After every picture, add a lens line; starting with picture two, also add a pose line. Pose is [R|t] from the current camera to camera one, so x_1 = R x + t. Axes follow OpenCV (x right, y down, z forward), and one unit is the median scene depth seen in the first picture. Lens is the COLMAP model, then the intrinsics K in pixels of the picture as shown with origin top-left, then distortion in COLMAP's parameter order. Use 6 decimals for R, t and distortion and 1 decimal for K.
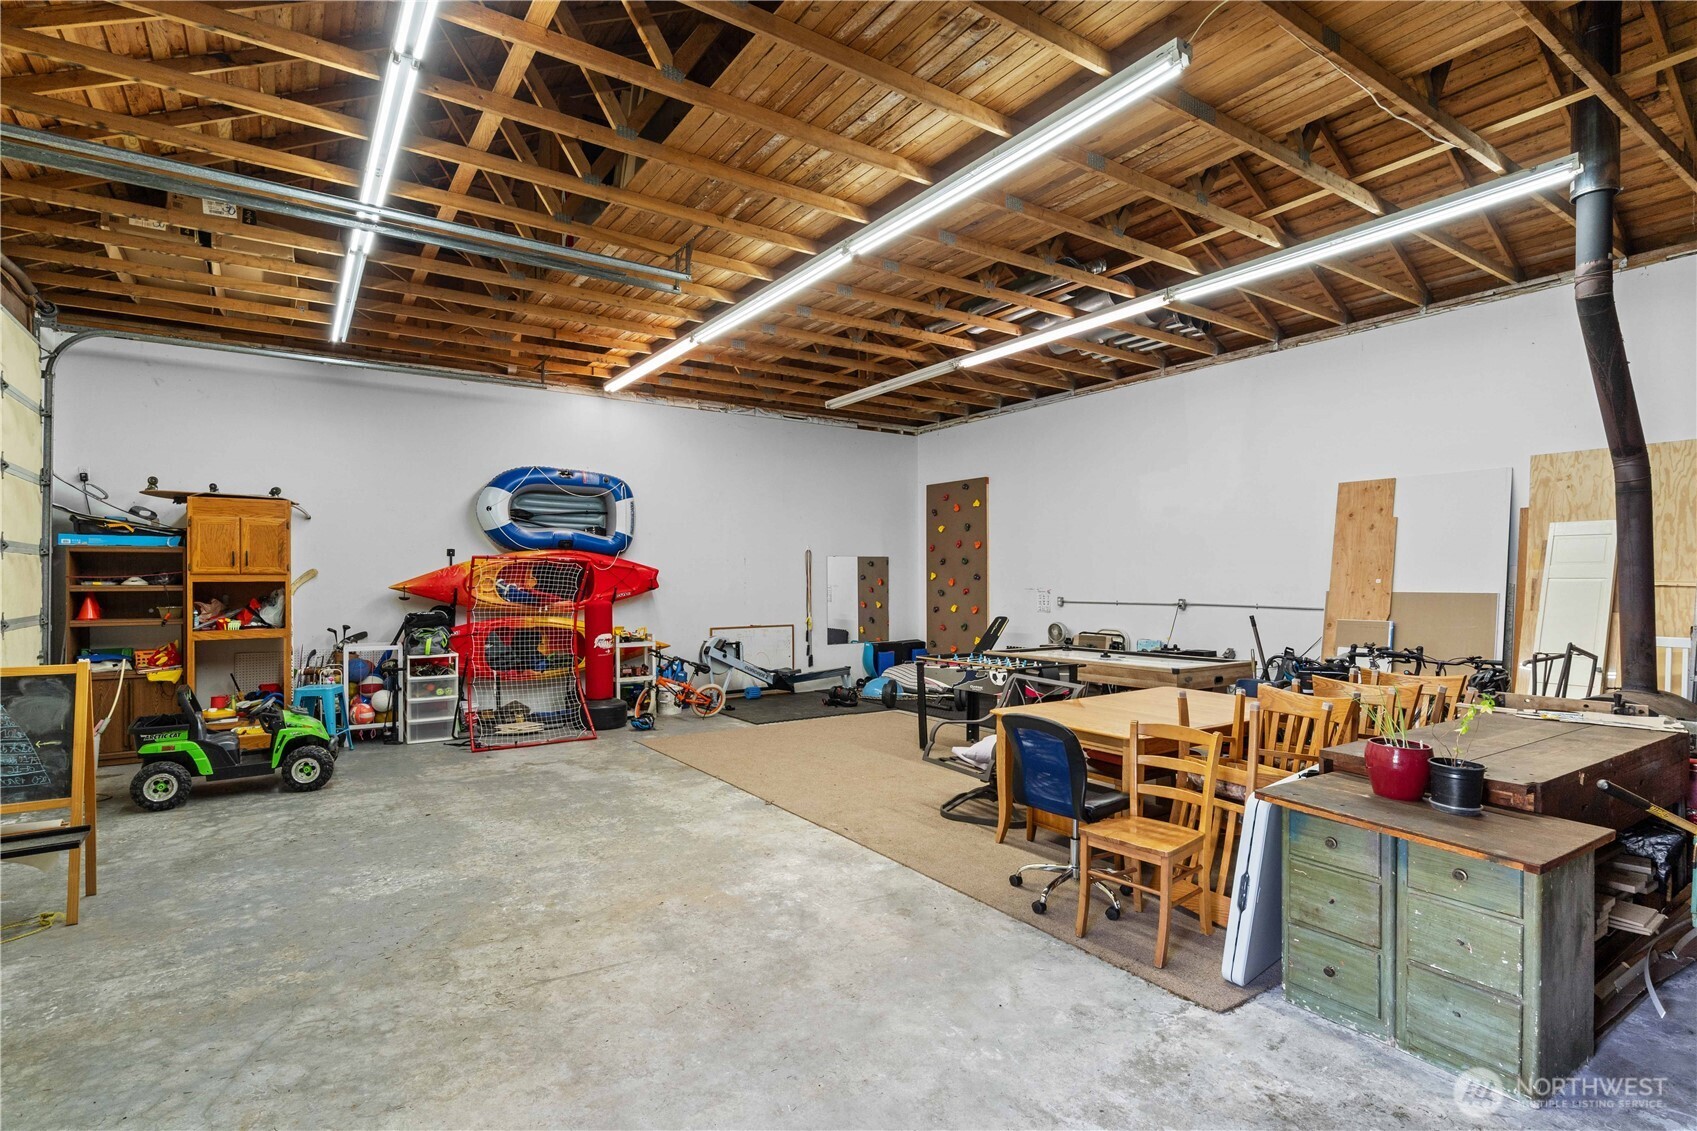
lens RADIAL K [[833.7, 0, 848.8], [0, 833.7, 576.4], [0, 0, 1]] dist [-0.001029, -0.000591]
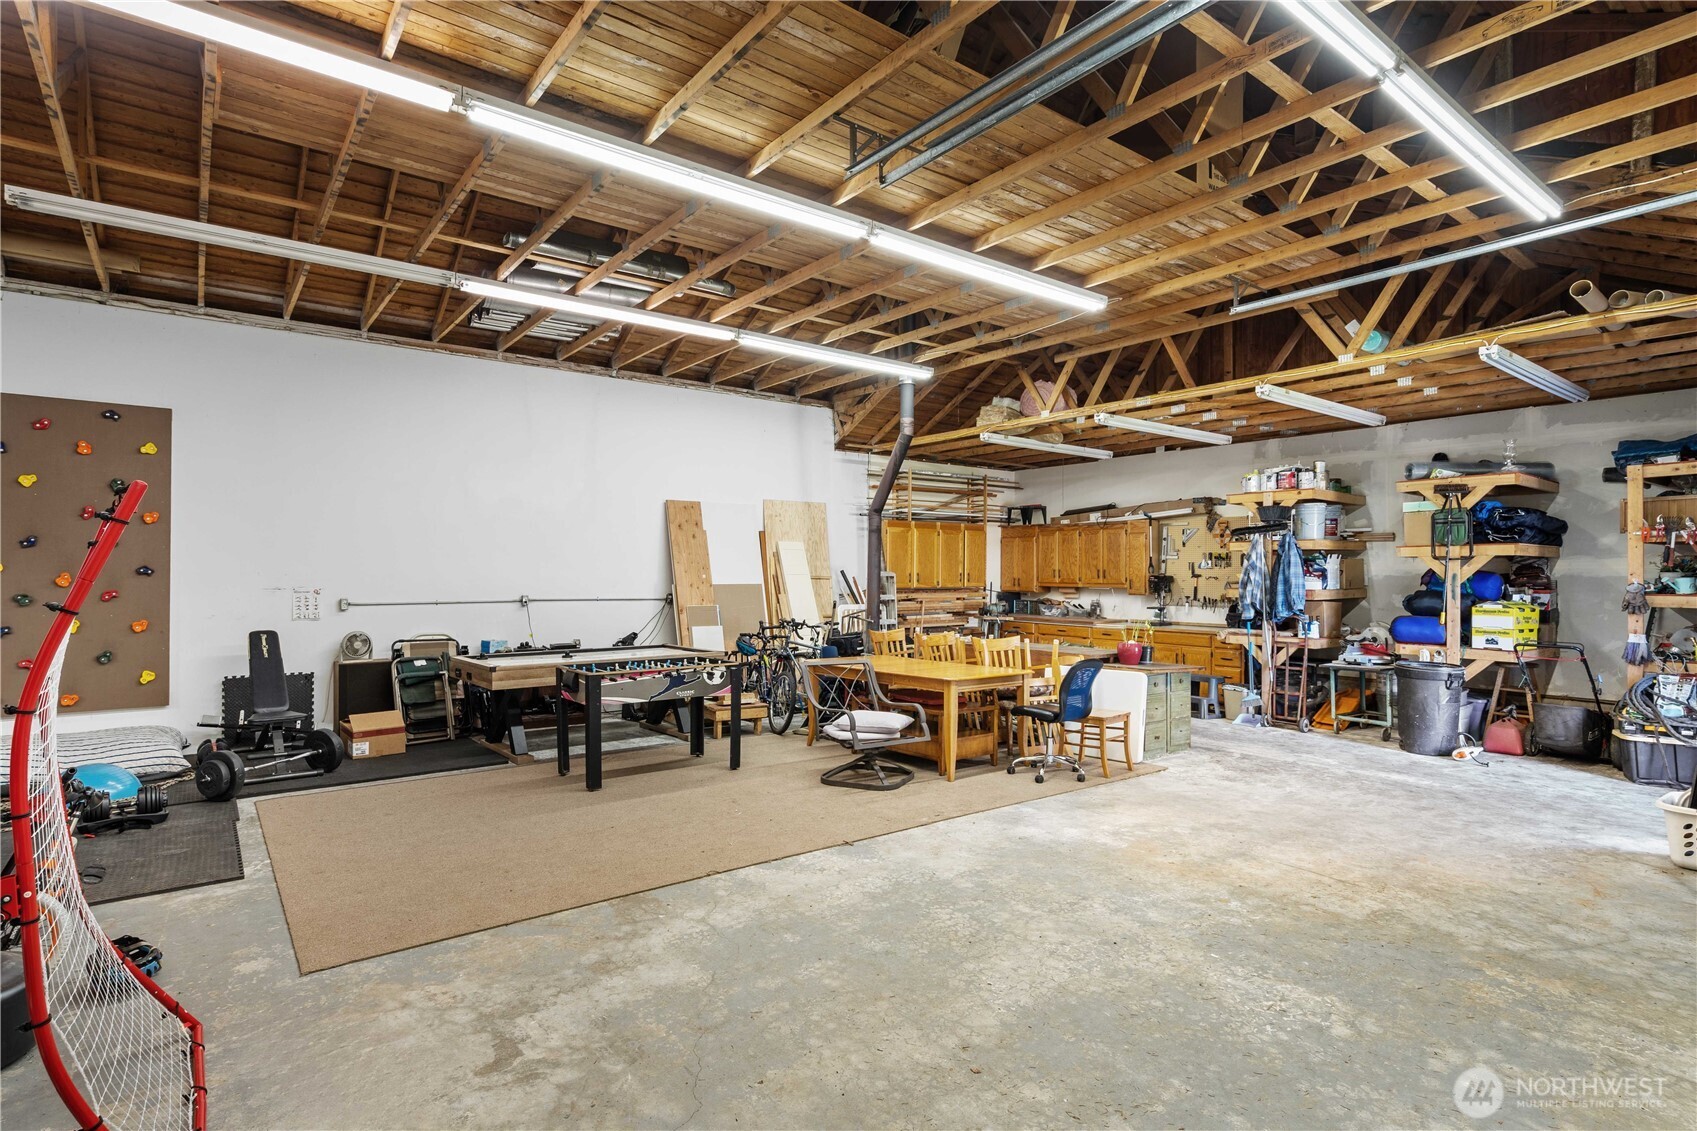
lens RADIAL K [[833.7, 0, 848.2], [0, 833.7, 568.7], [0, 0, 1]] dist [-0.001029, -0.000591]
pose [[-0.047645, 0.008637, 0.998827, -1.204435], [-0.002250, 0.999959, -0.008754, 0.007523], [-0.998862, -0.002665, -0.047624, 1.352283]]
